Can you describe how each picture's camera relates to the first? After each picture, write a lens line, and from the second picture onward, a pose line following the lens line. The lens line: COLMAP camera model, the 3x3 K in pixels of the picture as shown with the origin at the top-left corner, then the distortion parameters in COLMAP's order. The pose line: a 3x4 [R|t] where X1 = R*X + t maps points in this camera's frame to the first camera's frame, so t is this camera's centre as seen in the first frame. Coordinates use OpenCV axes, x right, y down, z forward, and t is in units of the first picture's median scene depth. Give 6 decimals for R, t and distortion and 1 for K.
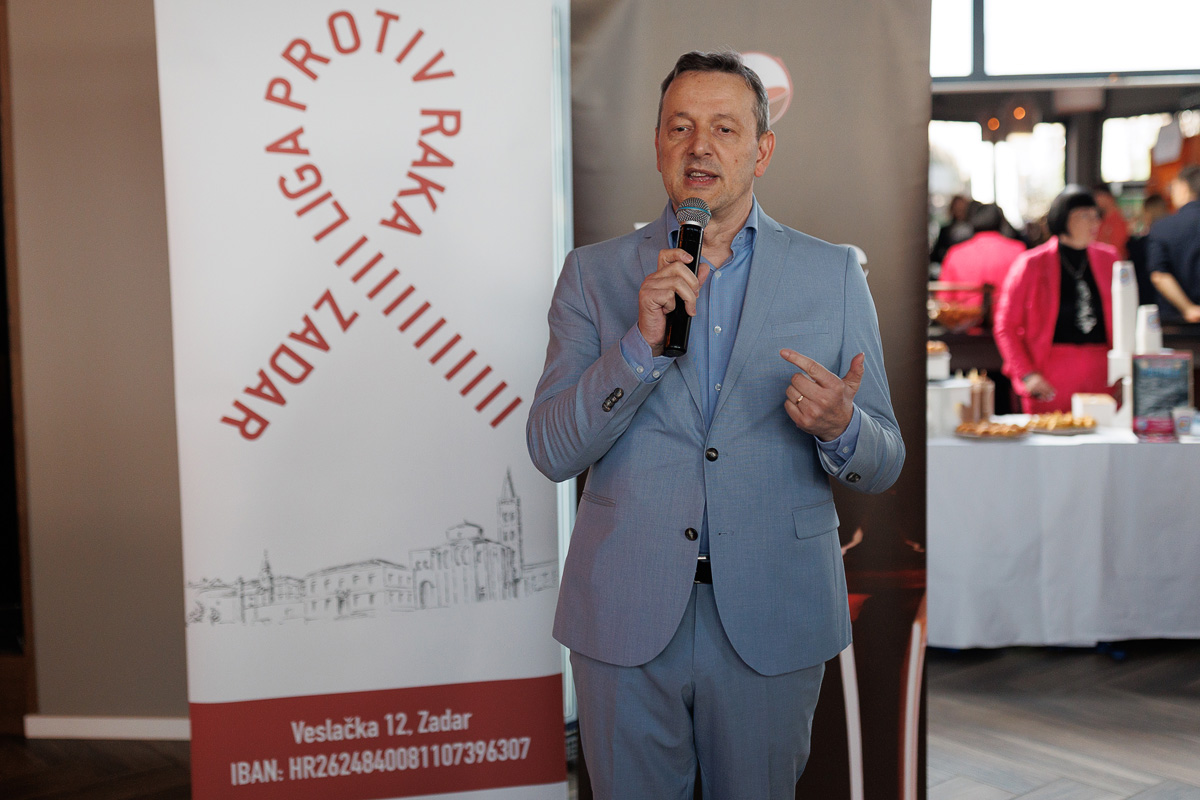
lens RADIAL K [[1485.0, 0, 570.1], [0, 1485.0, 339.4], [0, 0, 1]] dist [0.007628, 0.000000]
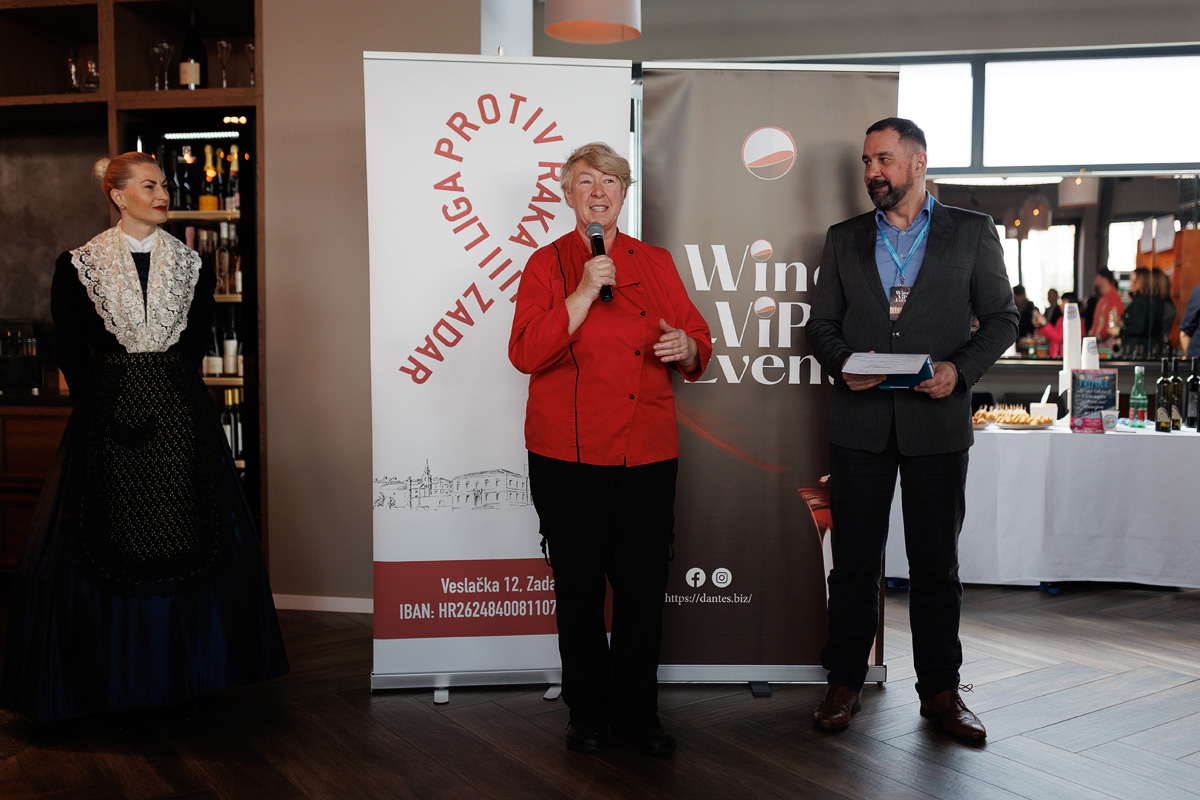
lens RADIAL K [[1190.8, 0, 588.1], [0, 1190.8, 384.0], [0, 0, 1]] dist [0.000041, 0.000000]
pose [[0.996539, 0.026753, -0.078709, 0.045155], [-0.027628, 0.999568, -0.010052, 0.073144], [0.078406, 0.012192, 0.996847, -0.165012]]
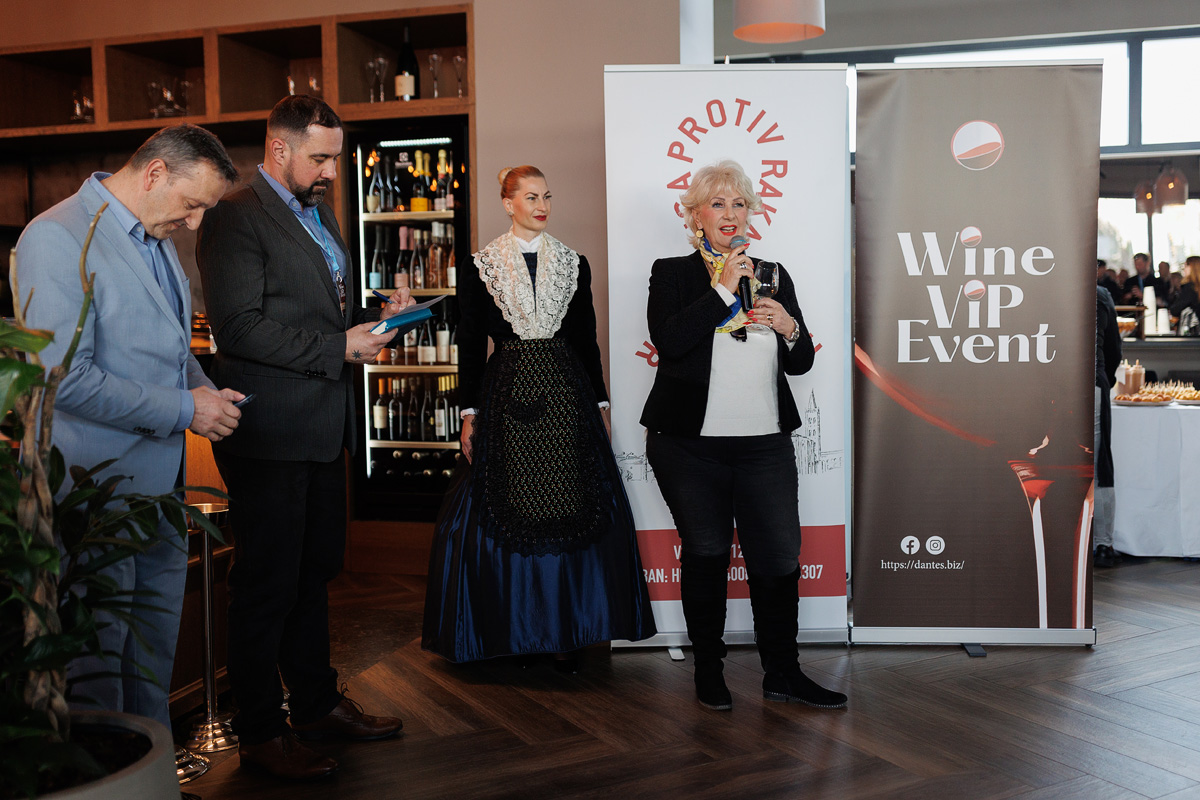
lens RADIAL K [[1190.8, 0, 579.8], [0, 1190.8, 374.5], [0, 0, 1]] dist [0.000041, 0.000000]
pose [[0.985781, 0.013004, -0.167534, -0.074193], [-0.014434, 0.999869, -0.007325, 0.084458], [0.167417, 0.009639, 0.985839, -0.282302]]
